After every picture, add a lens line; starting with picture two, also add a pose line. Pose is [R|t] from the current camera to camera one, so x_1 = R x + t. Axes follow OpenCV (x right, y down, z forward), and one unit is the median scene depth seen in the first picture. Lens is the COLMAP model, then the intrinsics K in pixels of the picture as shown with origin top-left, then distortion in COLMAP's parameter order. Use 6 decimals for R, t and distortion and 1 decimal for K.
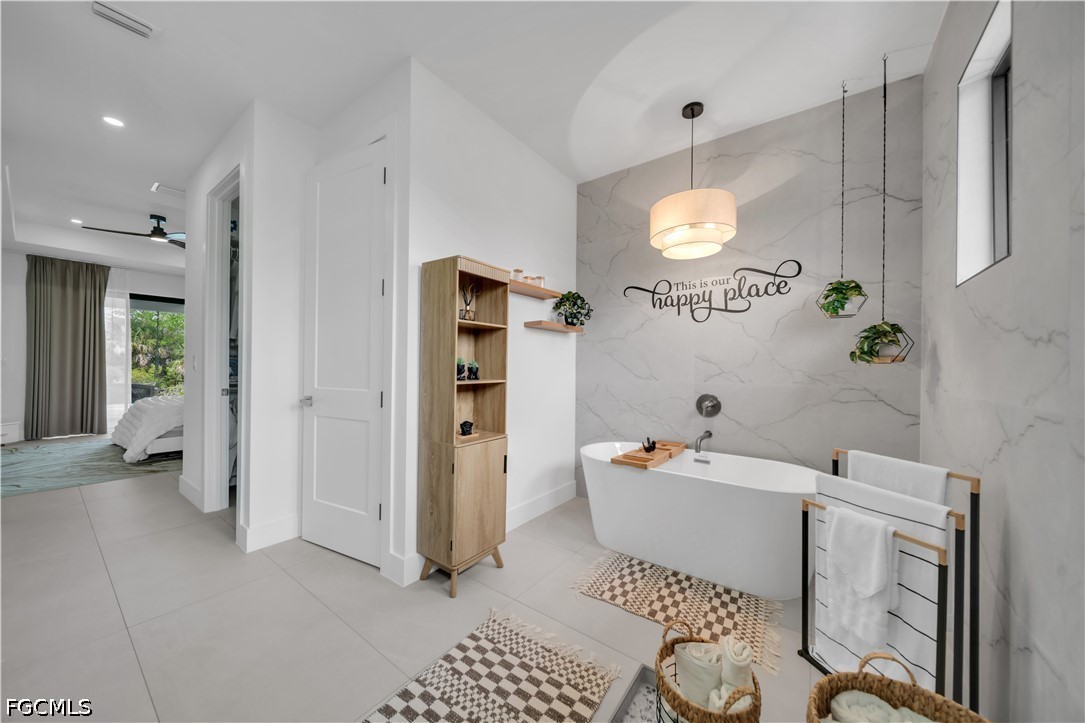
lens RADIAL K [[382.1, 0, 542.5], [0, 382.1, 361.5], [0, 0, 1]] dist [0.002041, 0.000136]
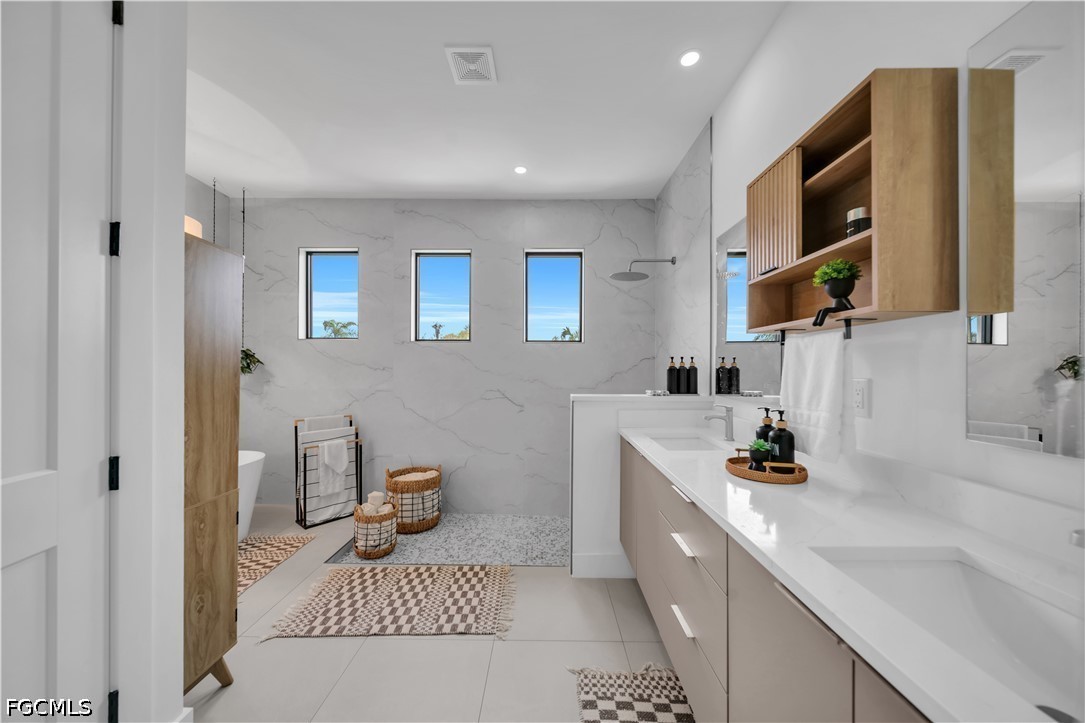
lens RADIAL K [[370.8, 0, 542.6], [0, 370.8, 367.9], [0, 0, 1]] dist [-0.000197, -0.000076]
pose [[-0.593799, -0.008780, 0.804566, -1.243096], [-0.015812, 0.999875, -0.000759, -0.044767], [-0.804458, -0.013173, -0.593863, 0.955877]]
